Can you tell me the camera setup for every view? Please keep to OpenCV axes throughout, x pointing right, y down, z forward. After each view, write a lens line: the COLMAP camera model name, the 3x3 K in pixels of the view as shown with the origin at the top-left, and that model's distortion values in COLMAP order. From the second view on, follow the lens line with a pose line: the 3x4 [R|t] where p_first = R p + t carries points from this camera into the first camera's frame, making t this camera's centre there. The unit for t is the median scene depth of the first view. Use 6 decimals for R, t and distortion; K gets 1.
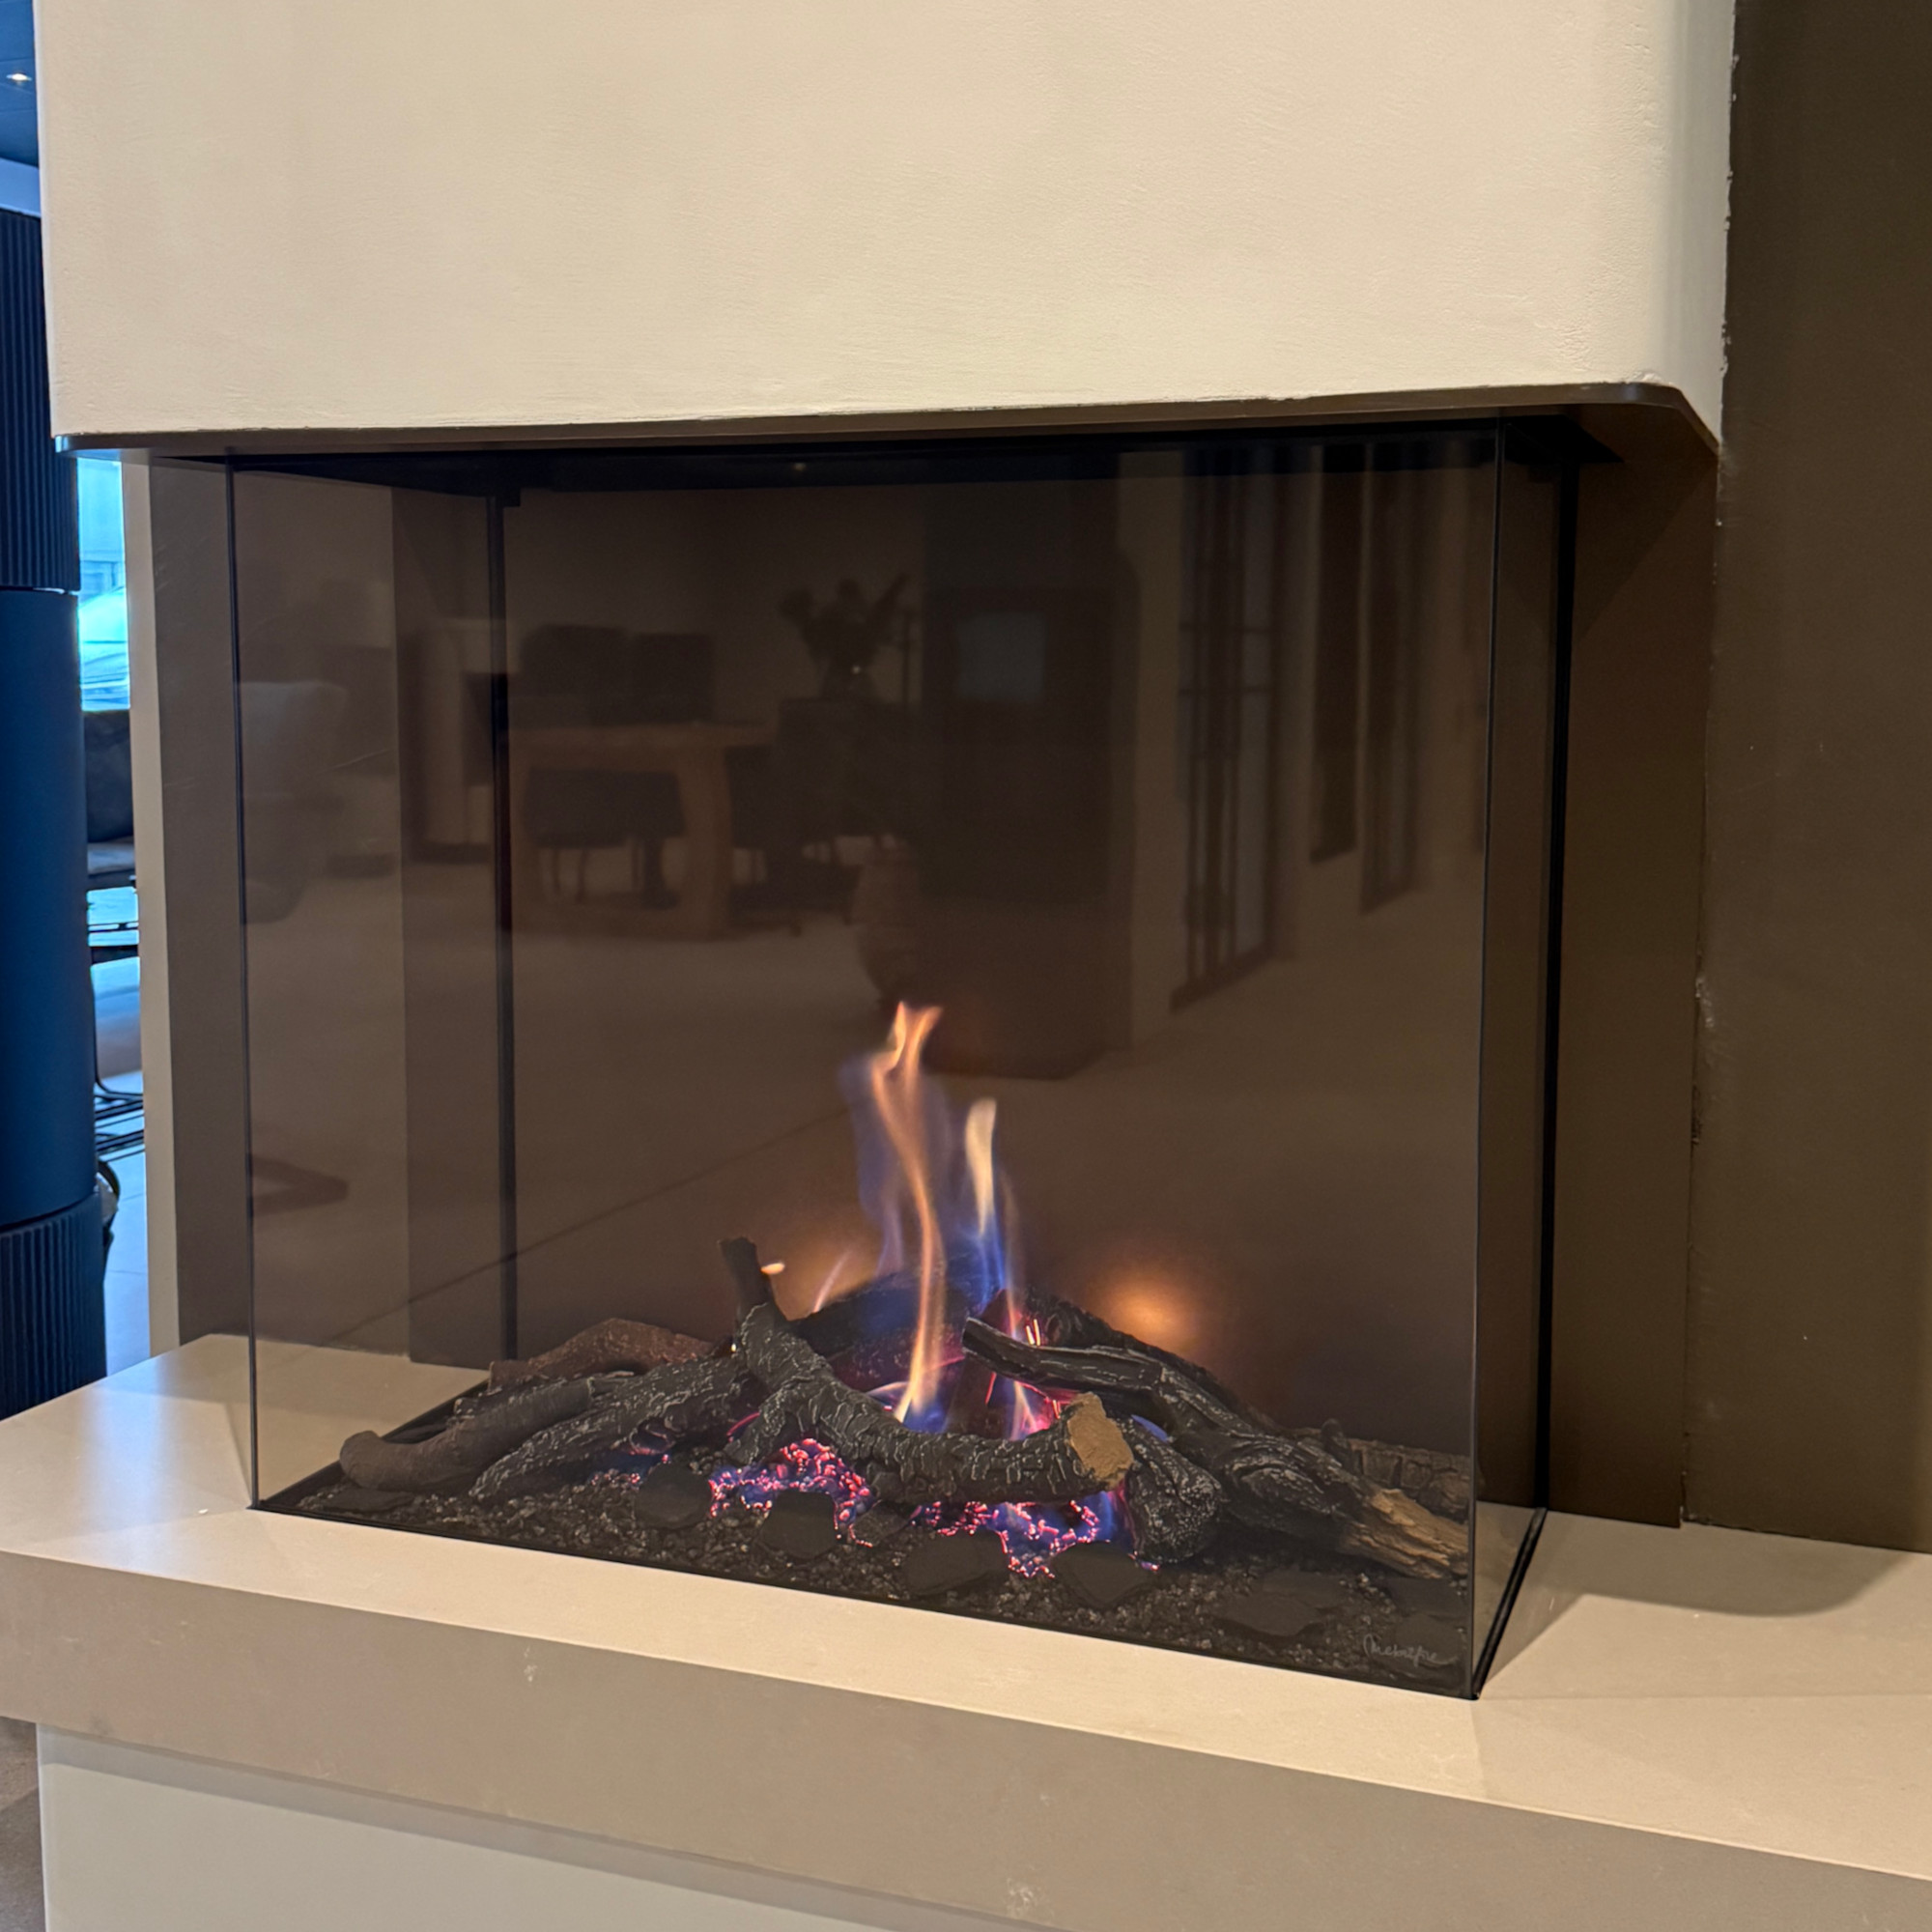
lens RADIAL K [[2322.9, 0, 972.9], [0, 2322.9, 883.3], [0, 0, 1]] dist [0.159958, -0.360947]
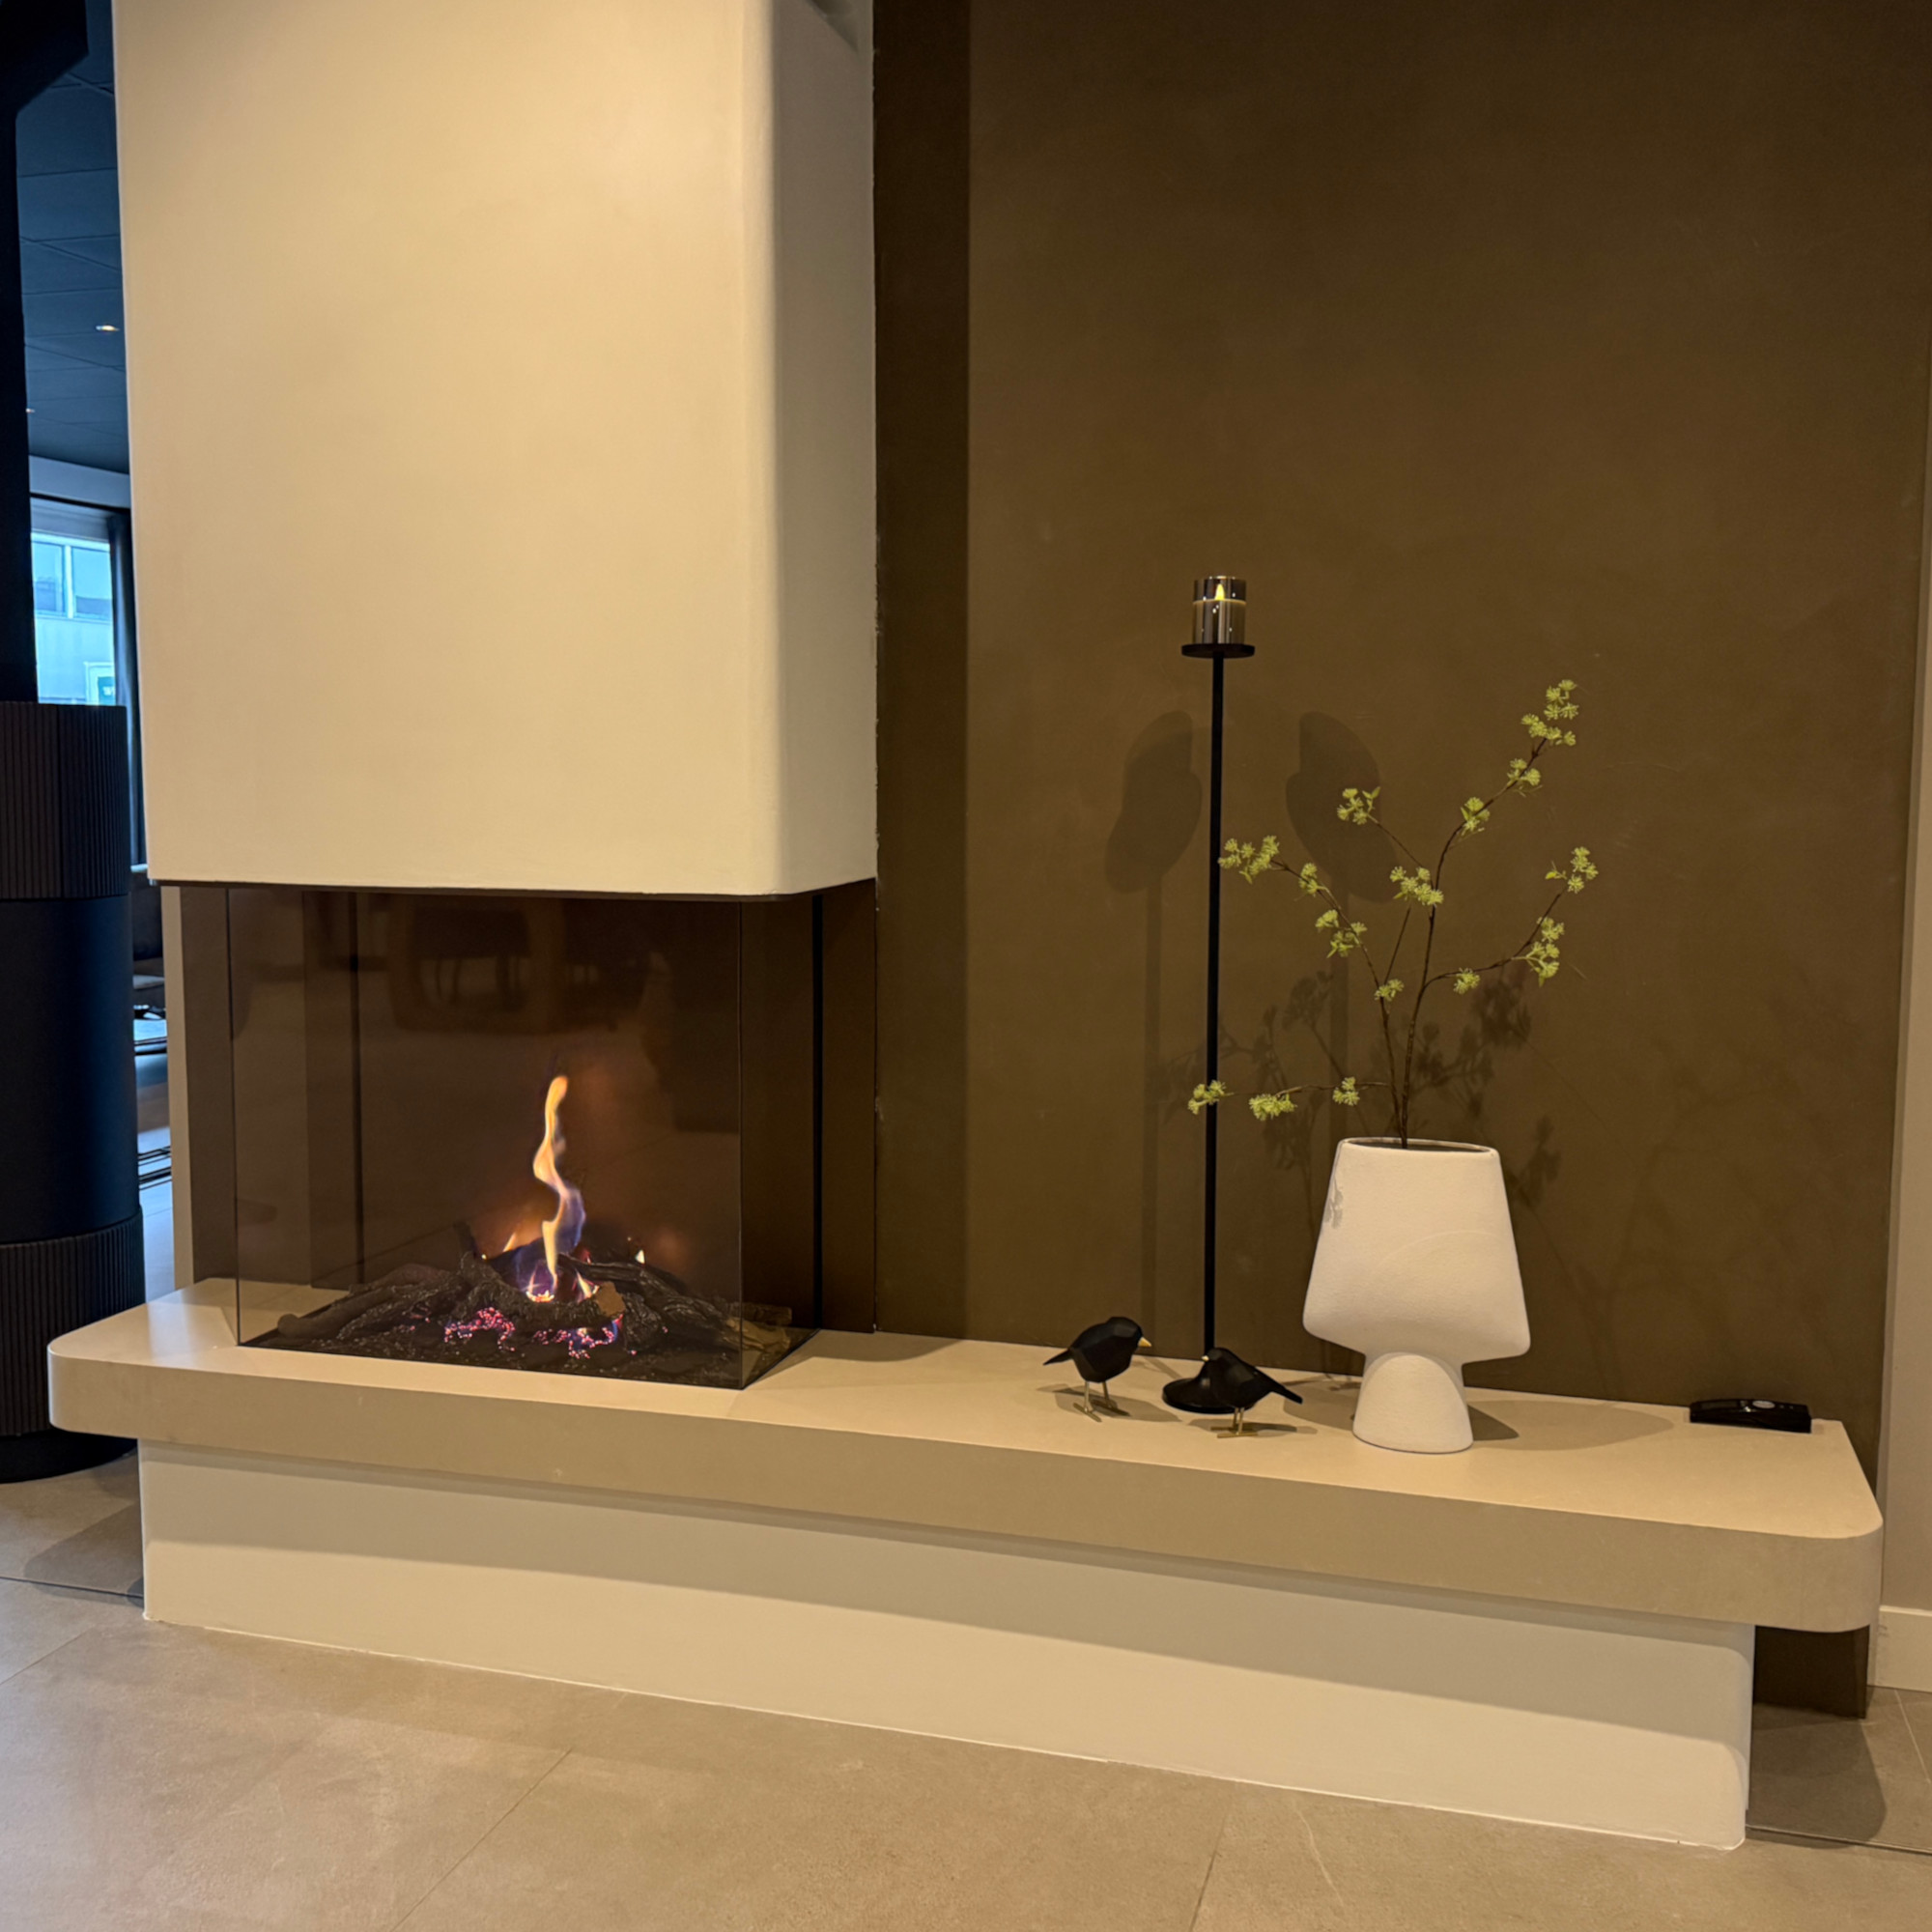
lens RADIAL K [[1925.3, 0, 971.6], [0, 1925.3, 945.6], [0, 0, 1]] dist [0.138601, -0.264442]
pose [[0.995813, -0.007158, 0.091131, 0.233135], [0.007599, 0.999961, -0.004489, -0.106910], [-0.091095, 0.005163, 0.995829, -0.959808]]
